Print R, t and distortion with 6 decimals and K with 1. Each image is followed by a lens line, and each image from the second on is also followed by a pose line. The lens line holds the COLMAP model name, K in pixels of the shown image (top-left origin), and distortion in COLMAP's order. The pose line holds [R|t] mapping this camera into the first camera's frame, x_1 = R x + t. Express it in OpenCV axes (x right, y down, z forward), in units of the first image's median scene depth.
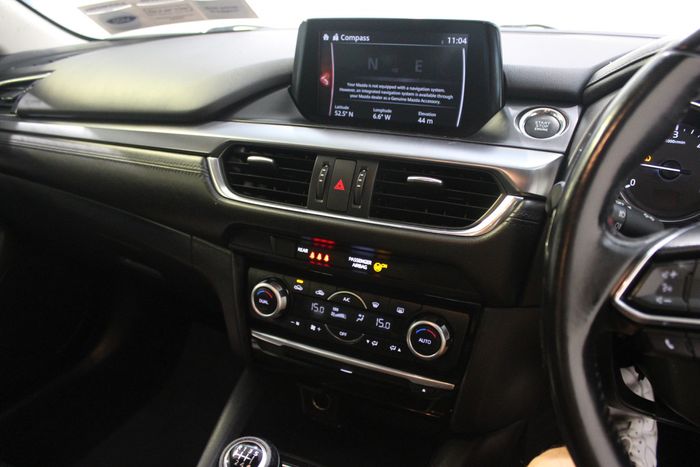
lens RADIAL K [[568.1, 0, 350.0], [0, 568.1, 233.5], [0, 0, 1]] dist [-0.181838, 0.156358]
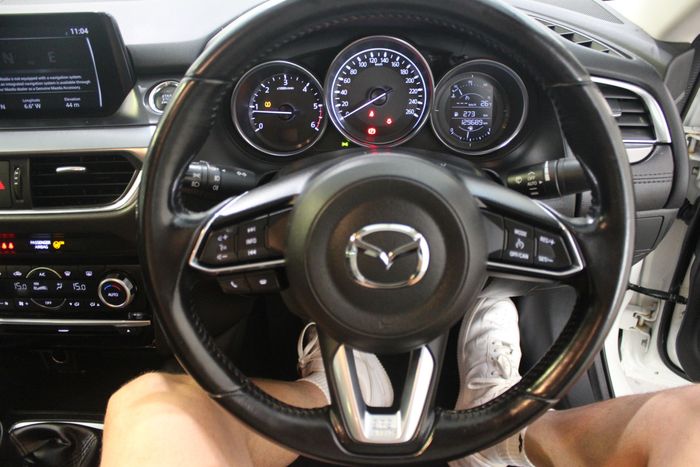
lens RADIAL K [[568.1, 0, 350.0], [0, 568.1, 233.5], [0, 0, 1]] dist [-0.181838, 0.156358]
pose [[0.910322, -0.239680, 0.337441, 0.214646], [0.167765, 0.958966, 0.228559, -0.112997], [-0.378376, -0.151452, 0.913178, -0.238495]]
